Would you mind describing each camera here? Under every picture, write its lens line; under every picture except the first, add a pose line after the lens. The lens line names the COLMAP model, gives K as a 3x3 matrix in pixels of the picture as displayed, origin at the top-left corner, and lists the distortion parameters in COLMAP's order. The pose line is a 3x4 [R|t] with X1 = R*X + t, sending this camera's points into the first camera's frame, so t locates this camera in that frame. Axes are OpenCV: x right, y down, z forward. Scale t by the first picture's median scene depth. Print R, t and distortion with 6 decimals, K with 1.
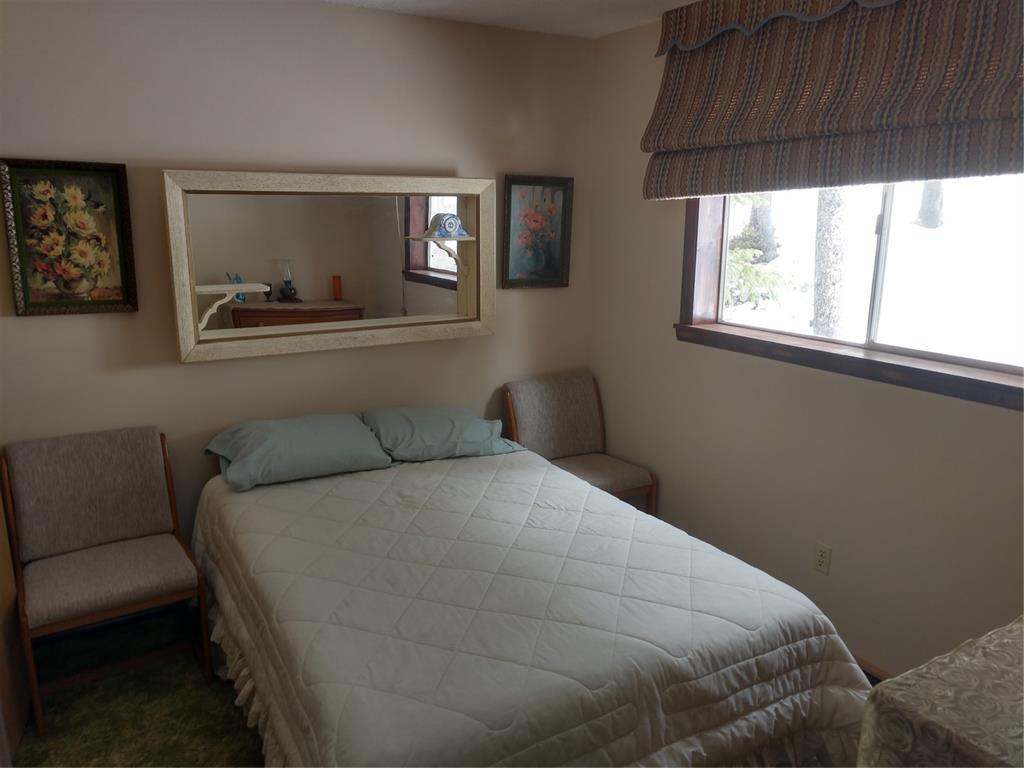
lens RADIAL K [[780.6, 0, 510.3], [0, 780.6, 380.8], [0, 0, 1]] dist [0.025410, 0.006877]
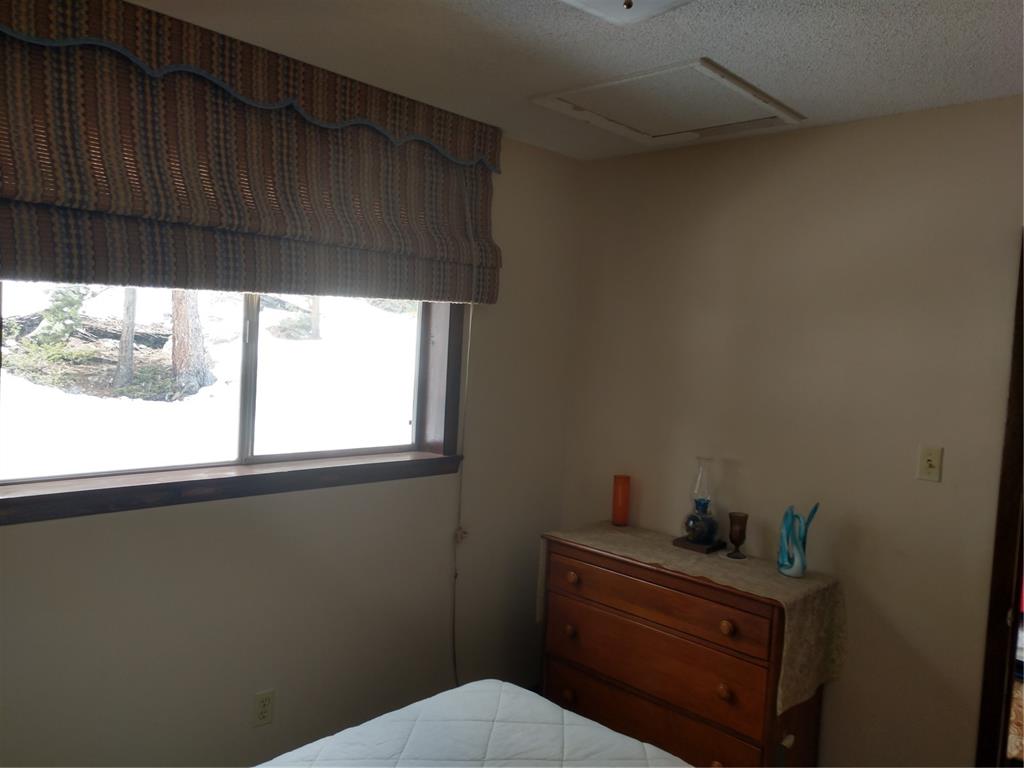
lens RADIAL K [[780.6, 0, 511.3], [0, 780.6, 388.7], [0, 0, 1]] dist [0.025410, 0.006877]
pose [[-0.237868, -0.054459, 0.969769, -0.502548], [0.173333, 0.980020, 0.097551, -0.166204], [-0.955706, 0.191297, -0.223676, 0.890143]]
